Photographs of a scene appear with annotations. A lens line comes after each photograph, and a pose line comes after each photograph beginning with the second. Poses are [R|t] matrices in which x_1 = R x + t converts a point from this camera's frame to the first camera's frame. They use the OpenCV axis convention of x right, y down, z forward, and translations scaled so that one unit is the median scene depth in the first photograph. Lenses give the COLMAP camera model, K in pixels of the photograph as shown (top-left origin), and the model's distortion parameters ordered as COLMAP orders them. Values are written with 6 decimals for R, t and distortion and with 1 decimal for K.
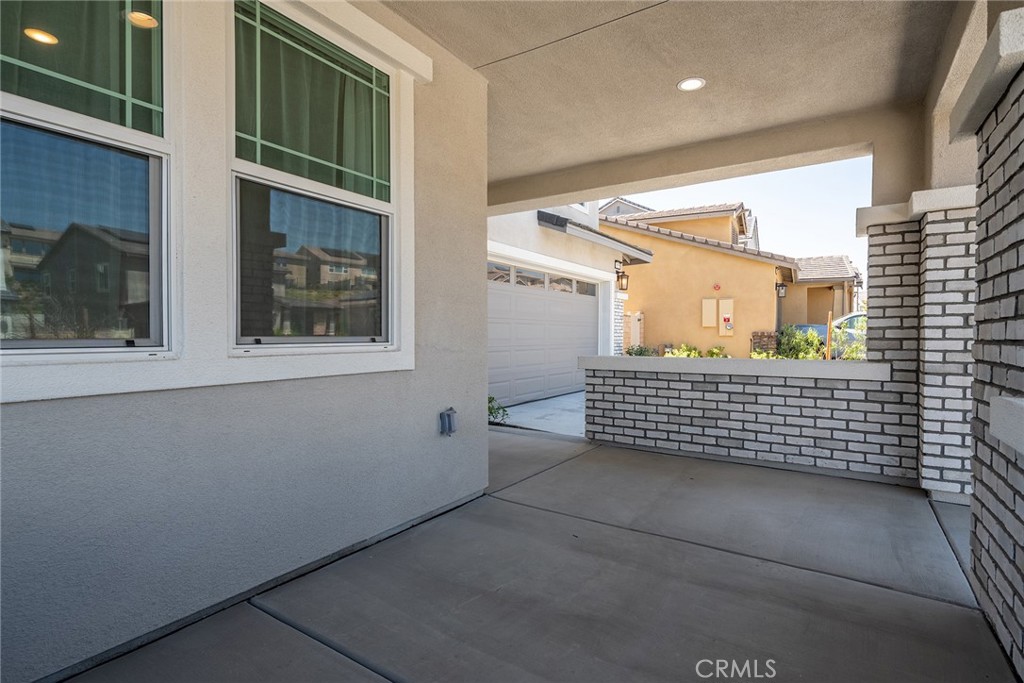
lens RADIAL K [[505.4, 0, 509.5], [0, 505.4, 340.1], [0, 0, 1]] dist [0.002016, 0.000032]
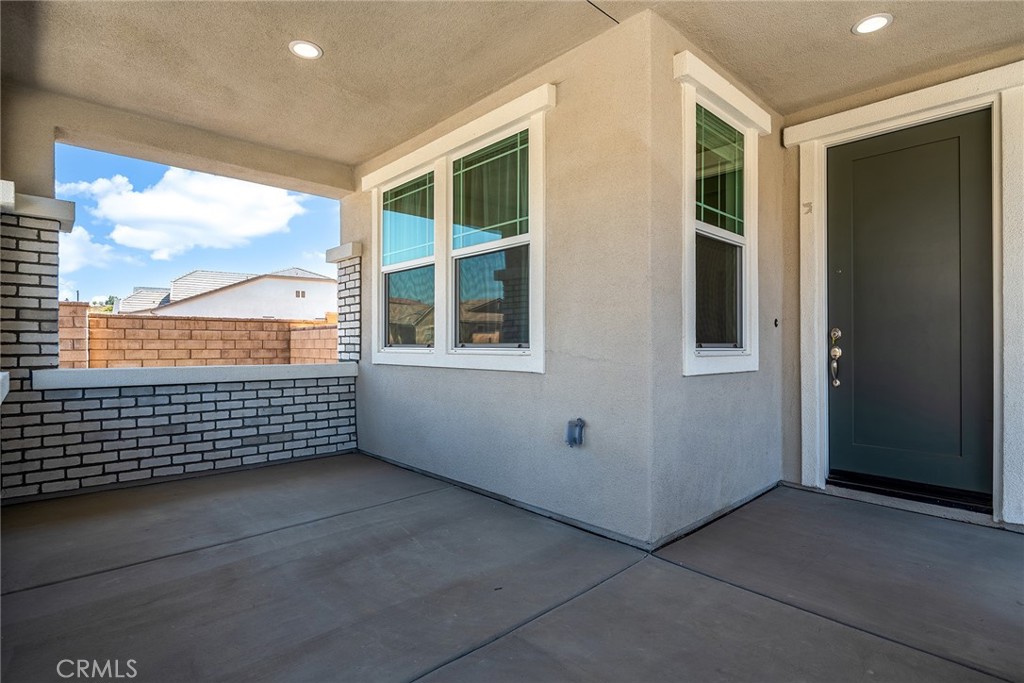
lens RADIAL K [[505.4, 0, 509.5], [0, 505.4, 340.1], [0, 0, 1]] dist [0.002016, 0.000032]
pose [[-0.233254, -0.006828, -0.972392, 0.950757], [-0.009152, 0.999946, -0.004826, -0.008776], [0.972373, 0.007773, -0.233304, 1.245428]]
